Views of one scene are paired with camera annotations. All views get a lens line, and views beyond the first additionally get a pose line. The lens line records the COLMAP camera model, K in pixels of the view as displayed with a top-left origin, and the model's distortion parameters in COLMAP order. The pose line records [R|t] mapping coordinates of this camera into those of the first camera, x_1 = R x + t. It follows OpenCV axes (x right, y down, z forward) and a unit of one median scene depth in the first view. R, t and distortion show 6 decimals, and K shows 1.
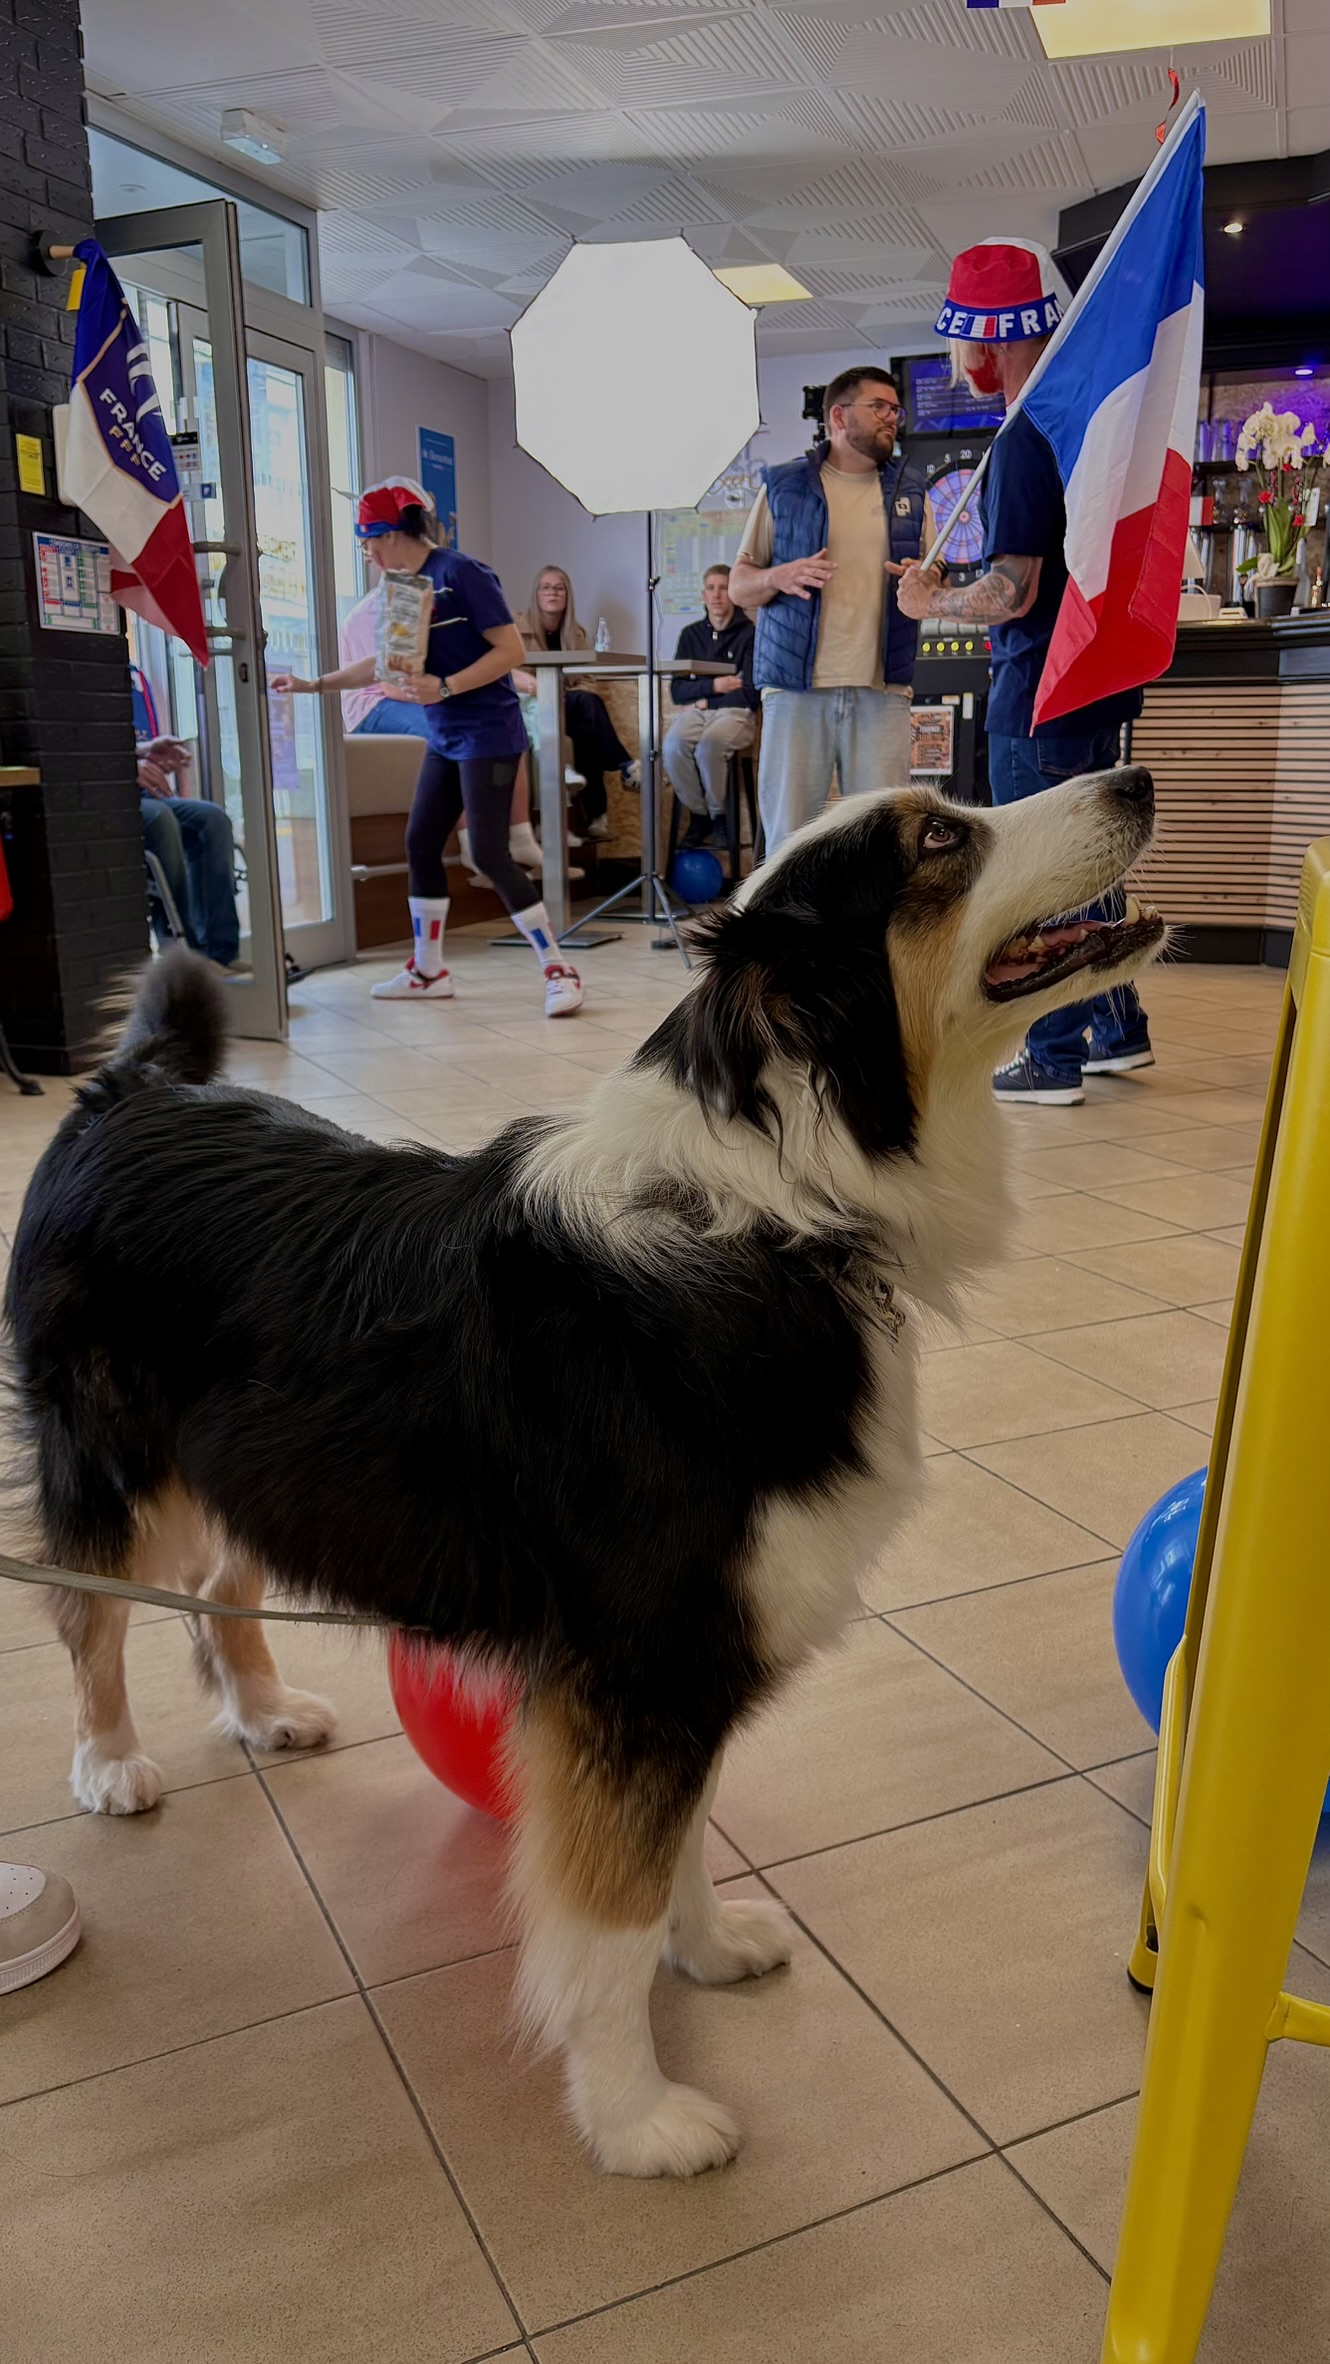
lens RADIAL K [[1737.4, 0, 665.0], [0, 1737.4, 1182.0], [0, 0, 1]] dist [-0.005808, -0.000223]
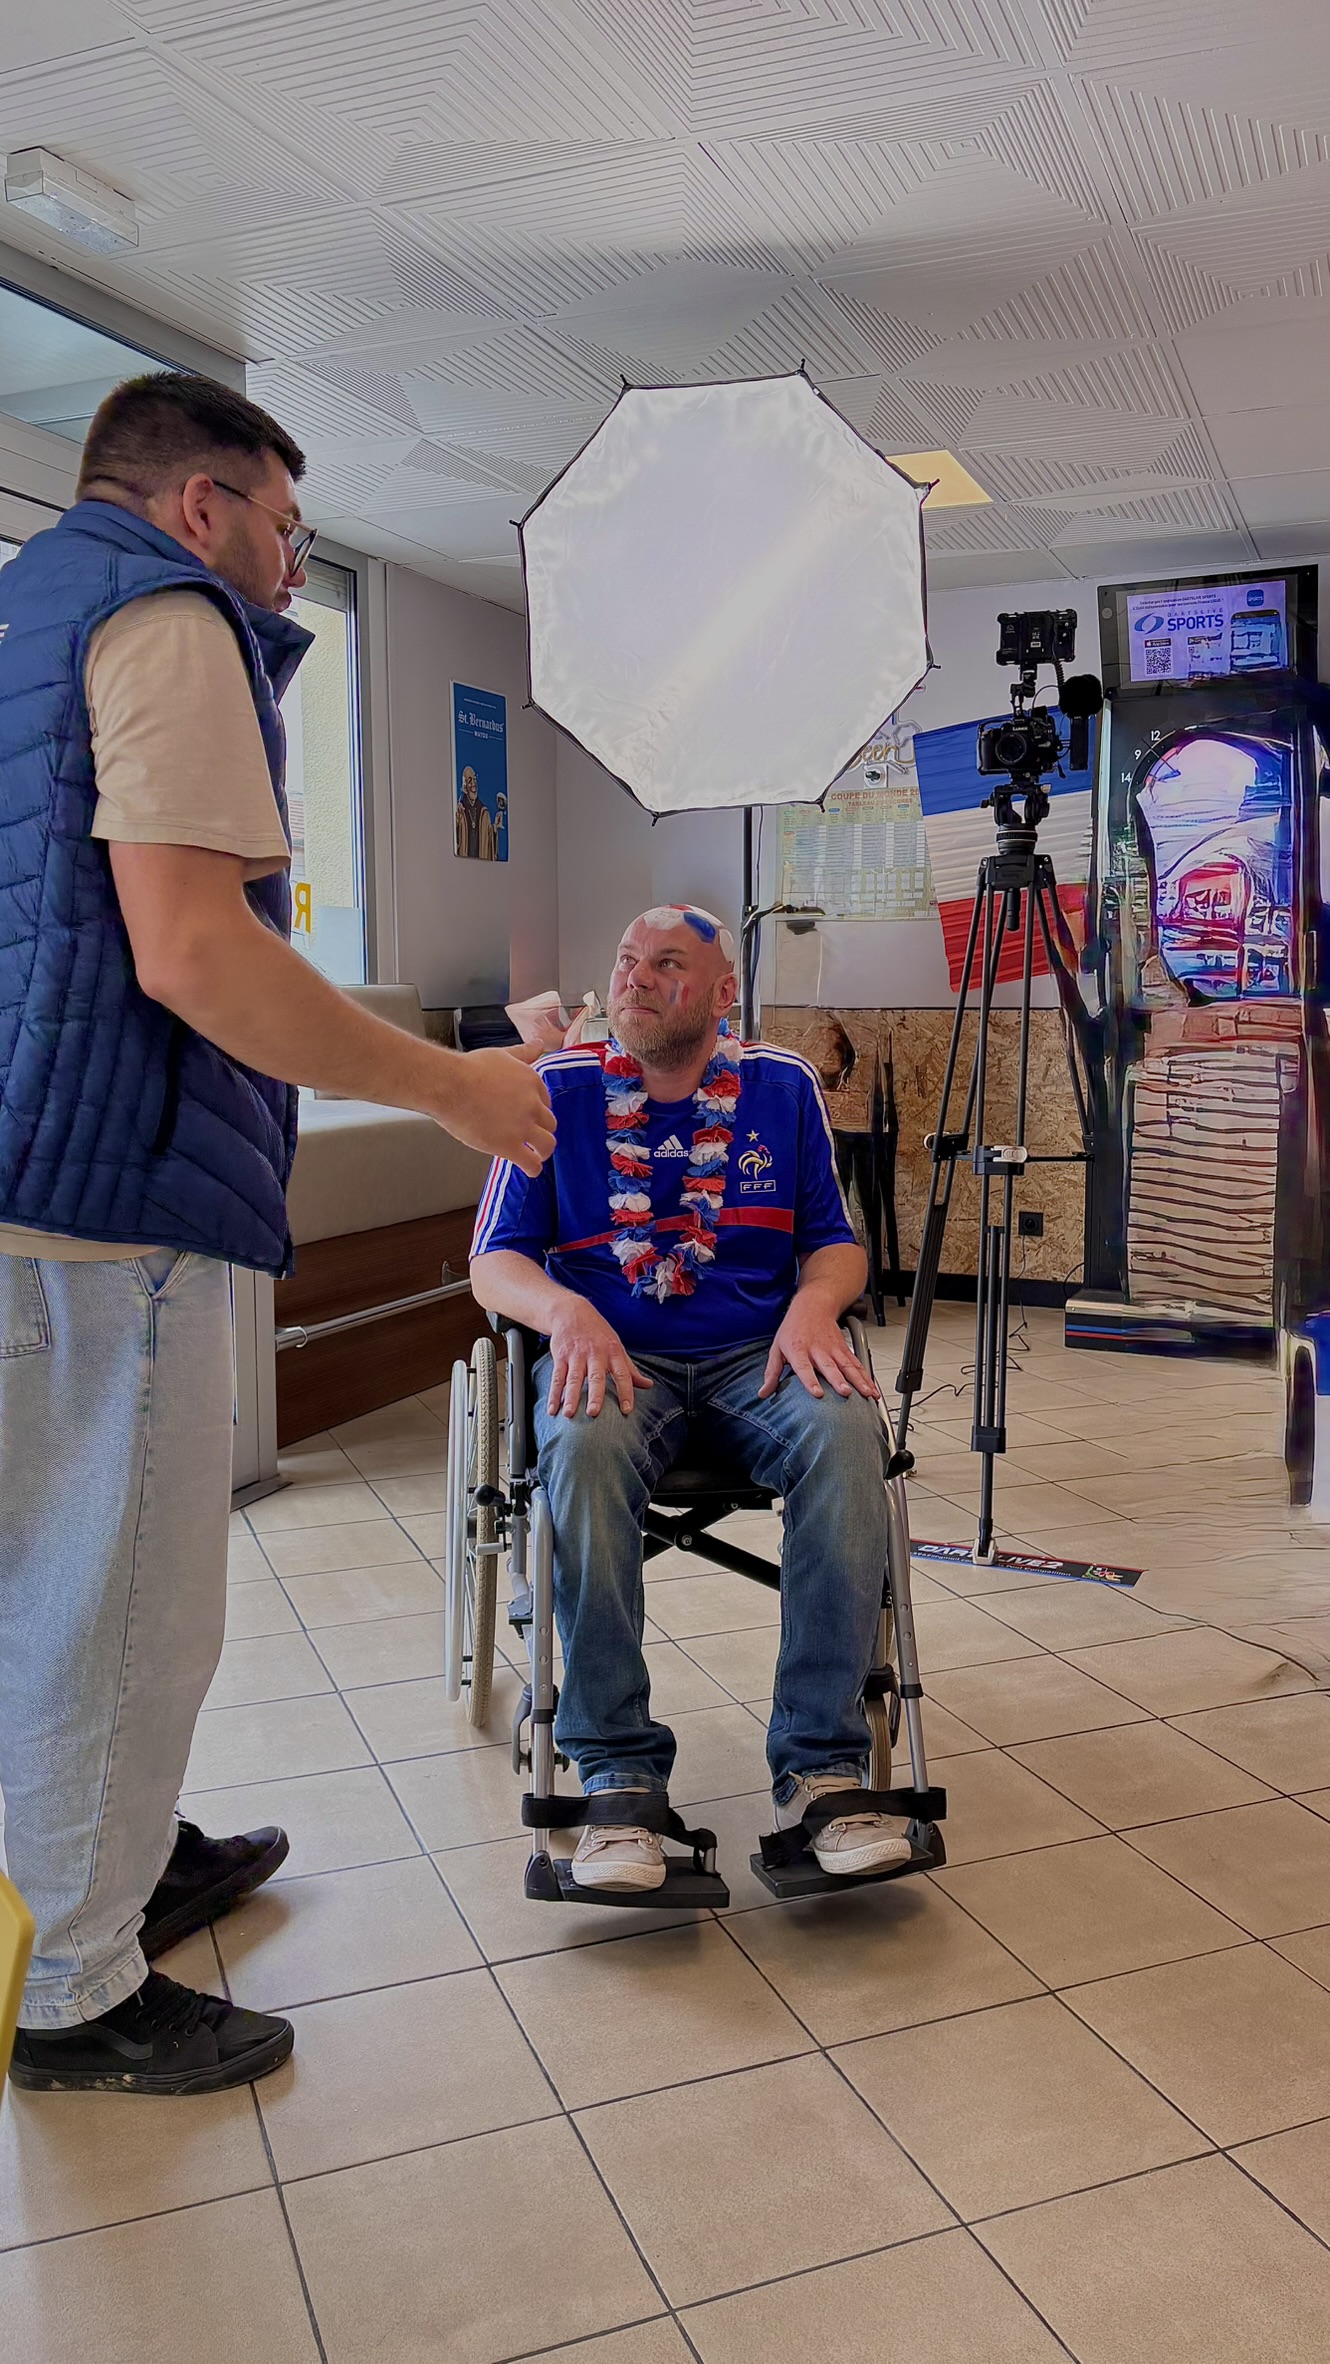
lens RADIAL K [[1774.2, 0, 665.0], [0, 1774.2, 1182.0], [0, 0, 1]] dist [0.031810, -0.002550]
pose [[0.997313, 0.017150, -0.071227, 0.010366], [-0.026936, 0.989955, -0.138792, -0.159923], [0.068131, 0.140337, 0.987757, 0.375991]]
